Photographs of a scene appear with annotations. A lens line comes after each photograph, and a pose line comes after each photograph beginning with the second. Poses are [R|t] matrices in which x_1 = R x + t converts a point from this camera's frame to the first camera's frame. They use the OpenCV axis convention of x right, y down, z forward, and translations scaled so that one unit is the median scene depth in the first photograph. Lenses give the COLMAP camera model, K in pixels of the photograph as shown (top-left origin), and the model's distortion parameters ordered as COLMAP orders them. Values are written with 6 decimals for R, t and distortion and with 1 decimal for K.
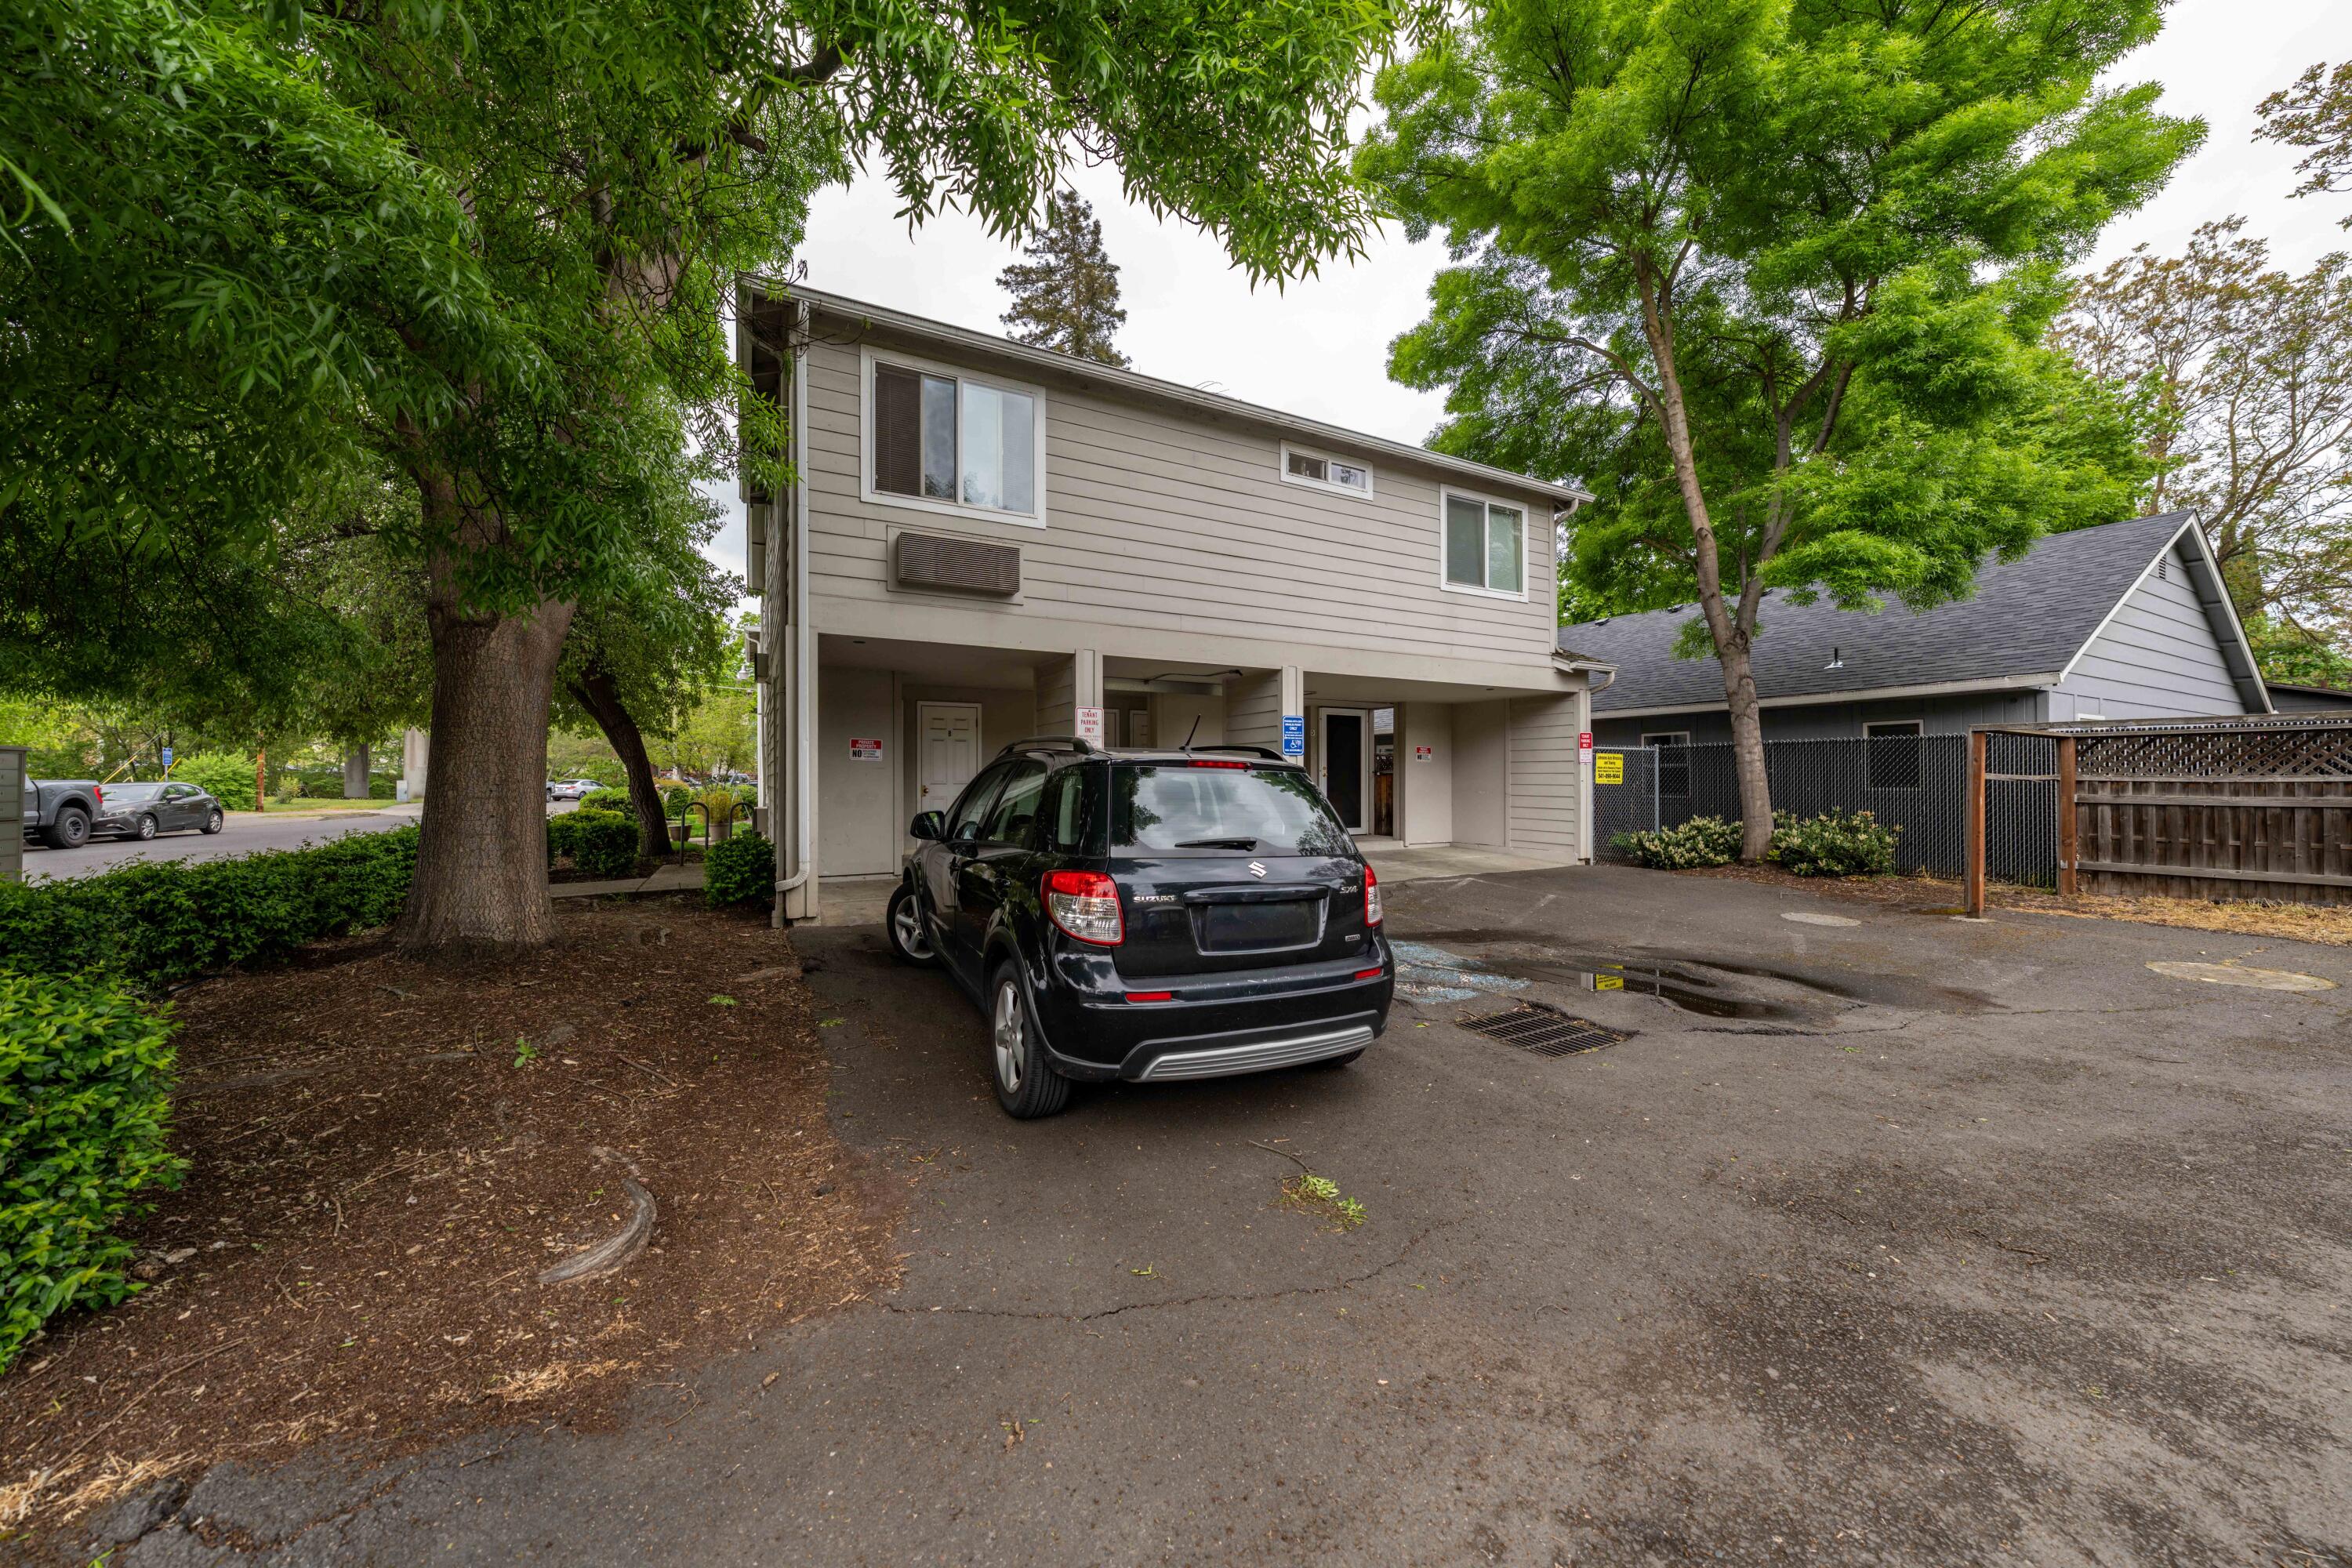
lens RADIAL K [[793.3, 0, 1165.7], [0, 793.3, 776.0], [0, 0, 1]] dist [-0.007107, 0.000064]
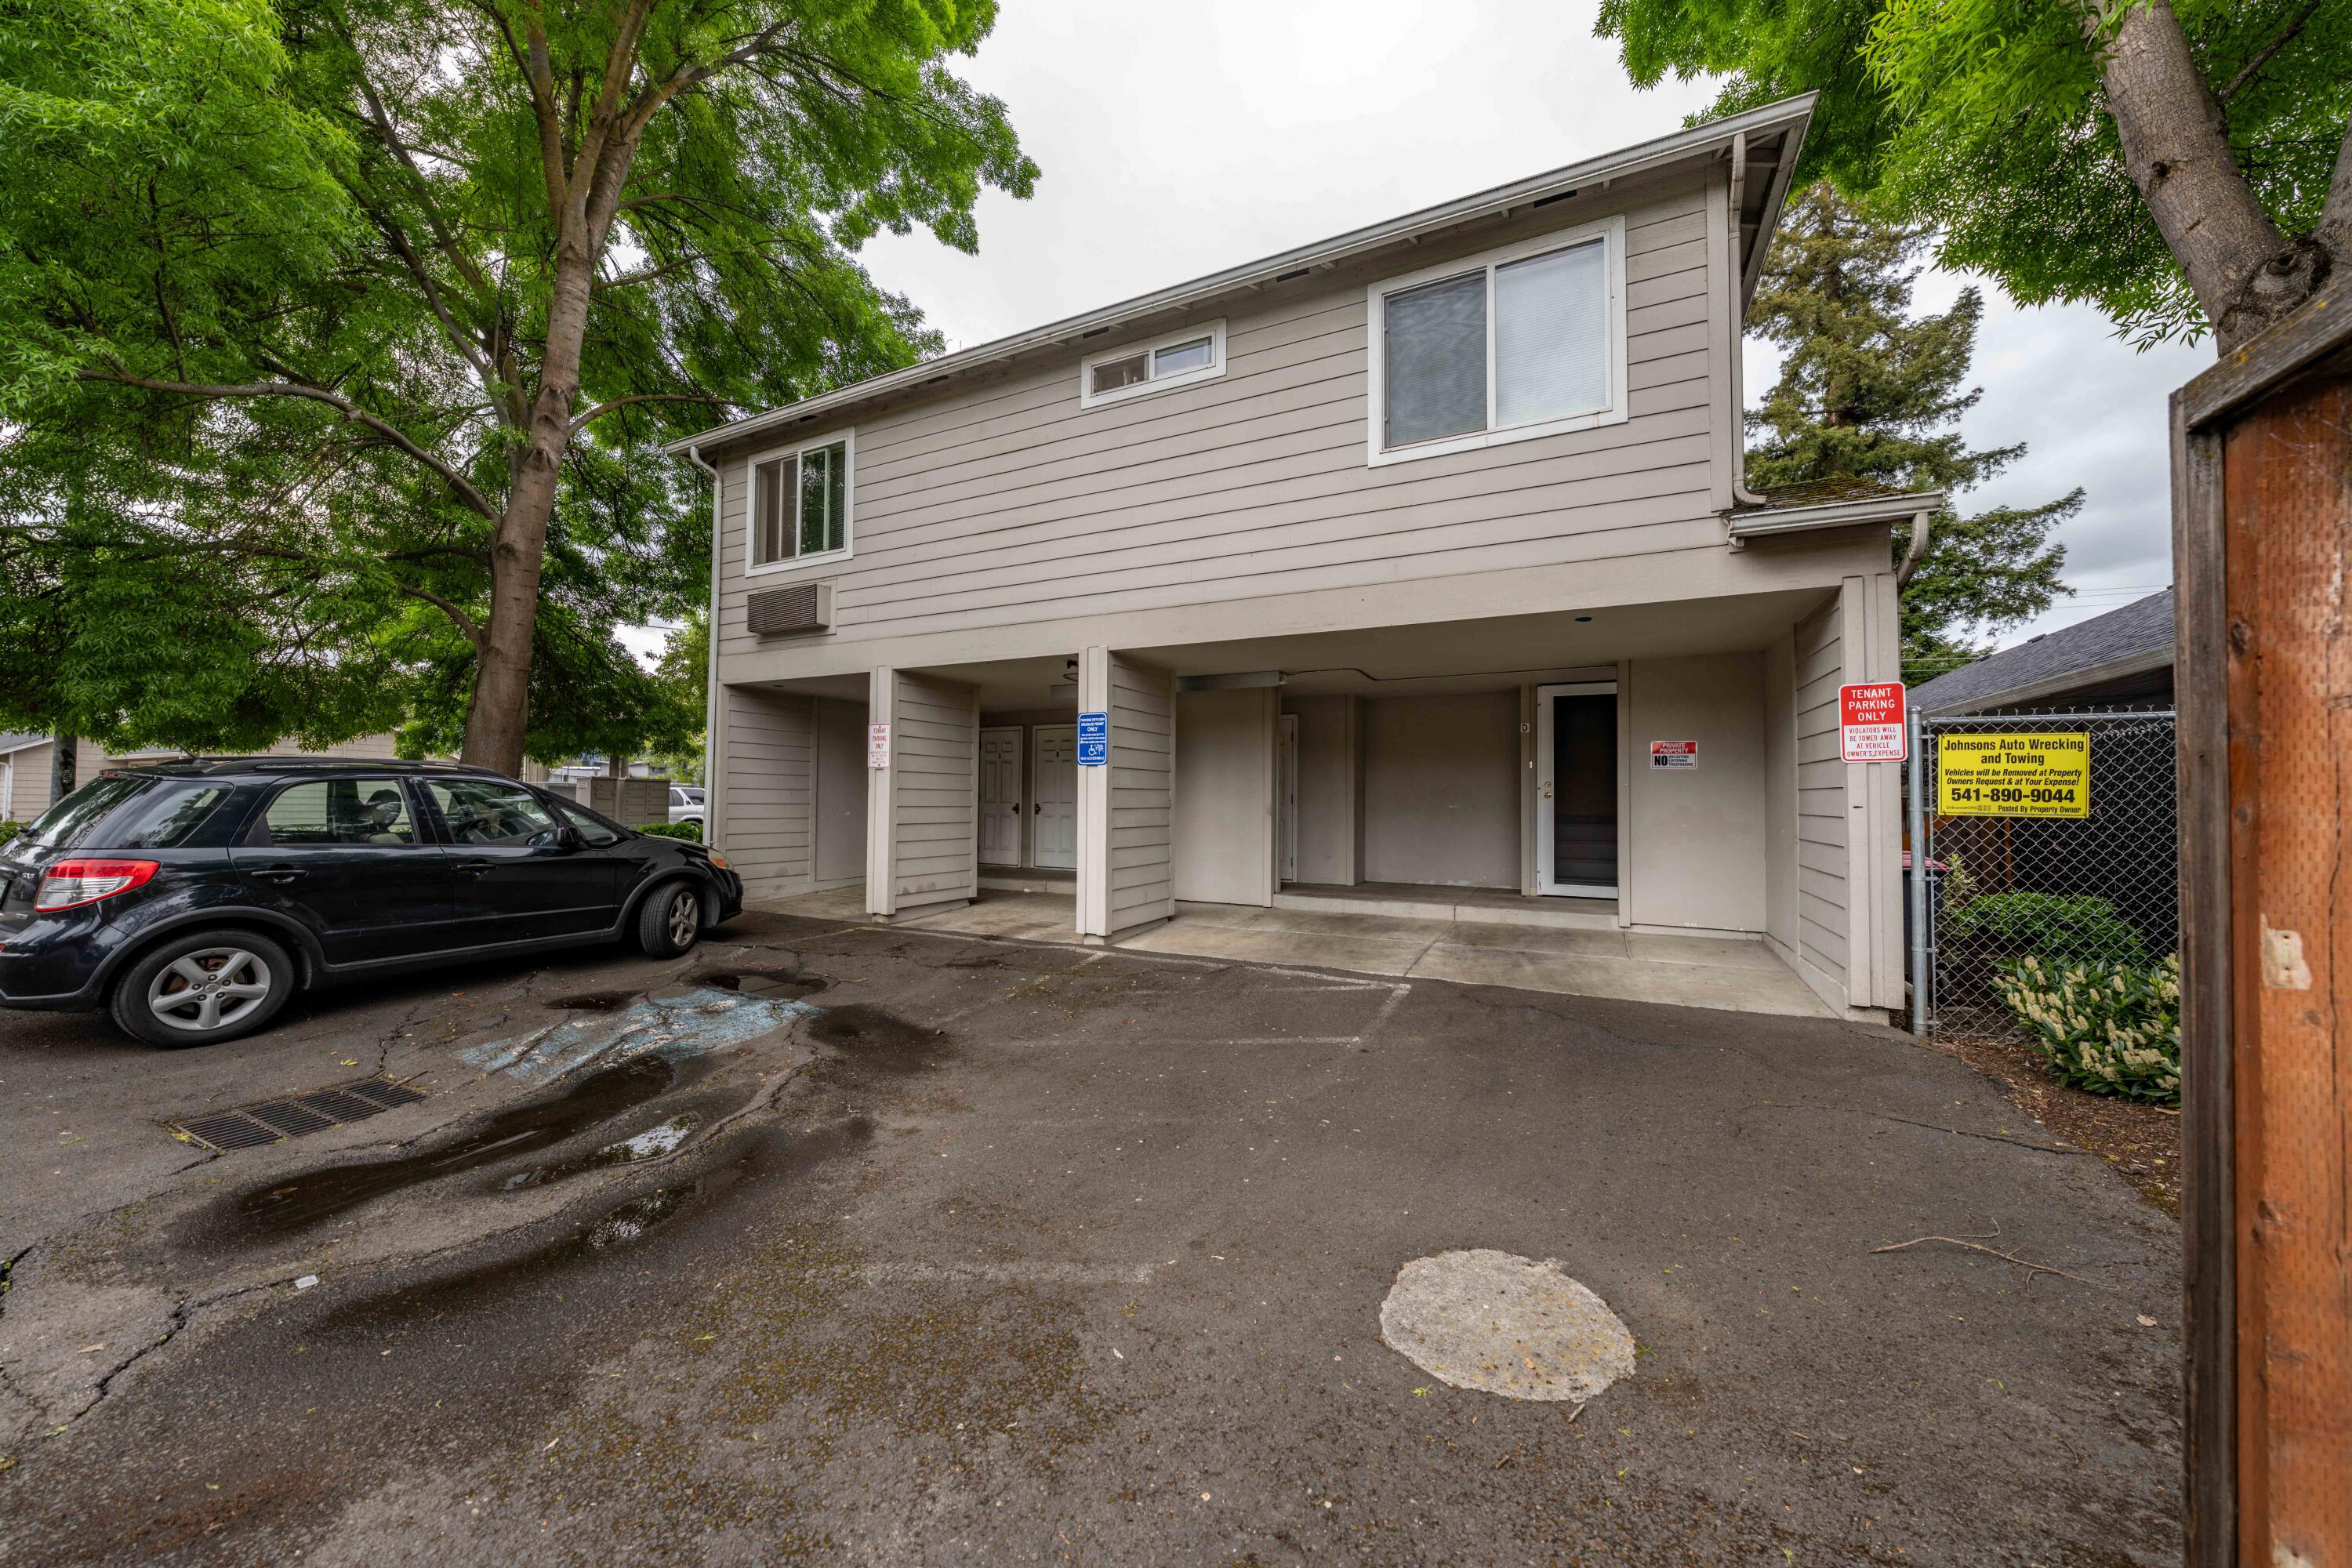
lens RADIAL K [[793.3, 0, 1177.4], [0, 793.3, 786.3], [0, 0, 1]] dist [-0.007107, 0.000064]
pose [[0.597990, -0.007958, -0.801464, 0.689723], [-0.005752, 0.999882, -0.014219, 0.003937], [0.801483, 0.013113, 0.597874, 0.523796]]
